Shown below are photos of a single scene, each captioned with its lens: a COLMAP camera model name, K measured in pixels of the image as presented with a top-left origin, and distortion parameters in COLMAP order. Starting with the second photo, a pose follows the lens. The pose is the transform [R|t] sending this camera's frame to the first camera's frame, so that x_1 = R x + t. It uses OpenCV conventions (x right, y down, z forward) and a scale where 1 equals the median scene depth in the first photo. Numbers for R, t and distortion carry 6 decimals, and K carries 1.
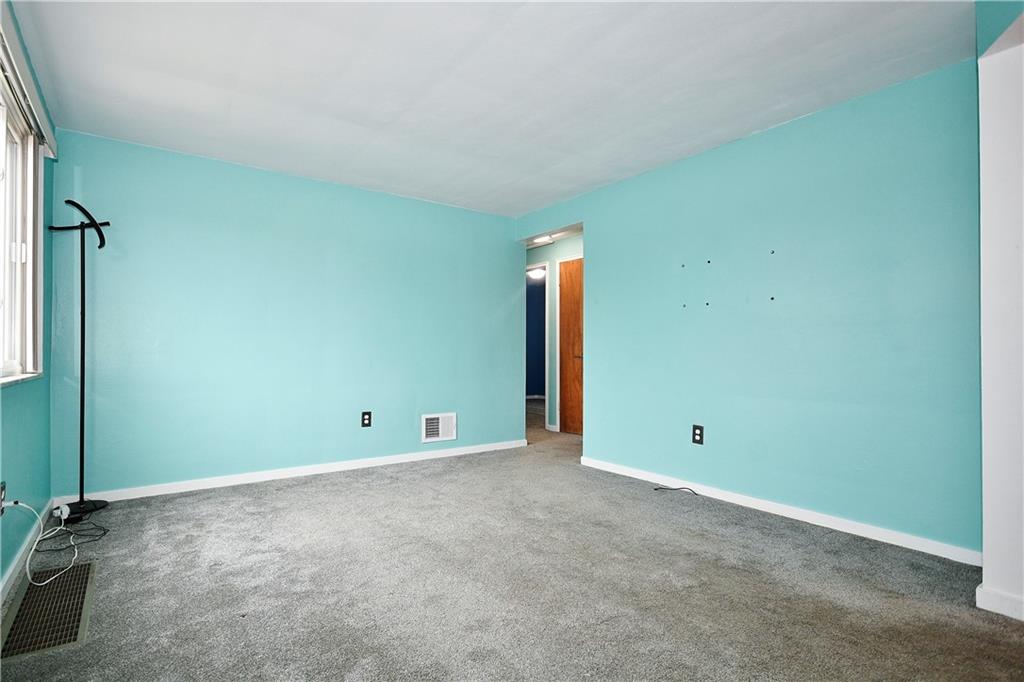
lens RADIAL K [[503.2, 0, 508.4], [0, 503.2, 347.2], [0, 0, 1]] dist [-0.012511, -0.000086]
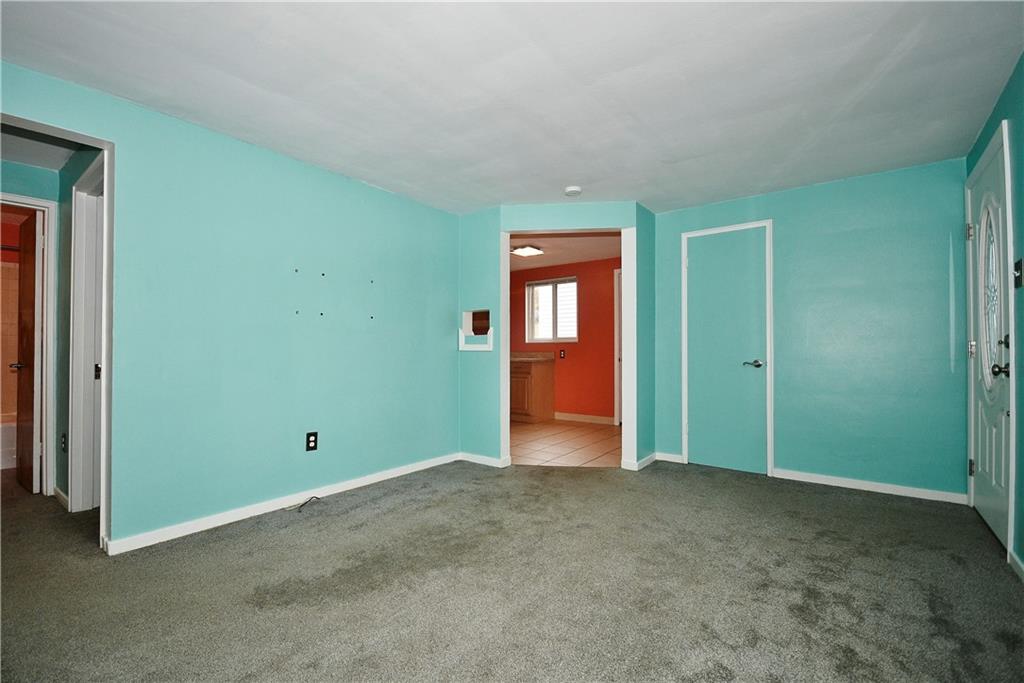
lens RADIAL K [[452.2, 0, 490.4], [0, 452.2, 348.0], [0, 0, 1]] dist [-0.007830, -0.000525]
pose [[-0.250482, 0.003344, 0.968115, -0.761366], [-0.010431, 0.999927, -0.006153, -0.017841], [-0.968065, -0.011639, -0.250429, 1.109912]]
